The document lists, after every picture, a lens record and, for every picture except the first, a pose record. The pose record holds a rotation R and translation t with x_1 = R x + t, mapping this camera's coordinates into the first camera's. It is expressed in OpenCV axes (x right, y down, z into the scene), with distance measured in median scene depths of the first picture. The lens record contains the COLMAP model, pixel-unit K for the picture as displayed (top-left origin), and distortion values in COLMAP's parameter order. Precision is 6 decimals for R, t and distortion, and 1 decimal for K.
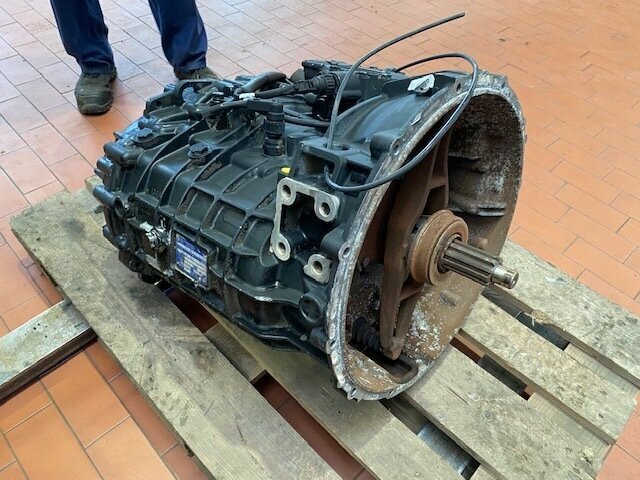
lens RADIAL K [[526.6, 0, 320.0], [0, 526.6, 240.0], [0, 0, 1]] dist [-0.006103, -0.009055]
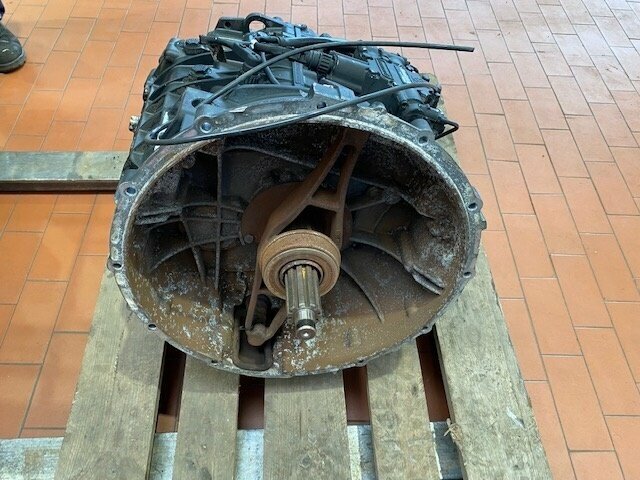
lens RADIAL K [[526.6, 0, 320.0], [0, 526.6, 240.0], [0, 0, 1]] dist [-0.006103, -0.009055]
pose [[0.717676, 0.539802, -0.439948, 0.521085], [-0.509535, 0.837684, 0.196620, -0.184255], [0.474674, 0.083060, 0.876234, 0.160325]]
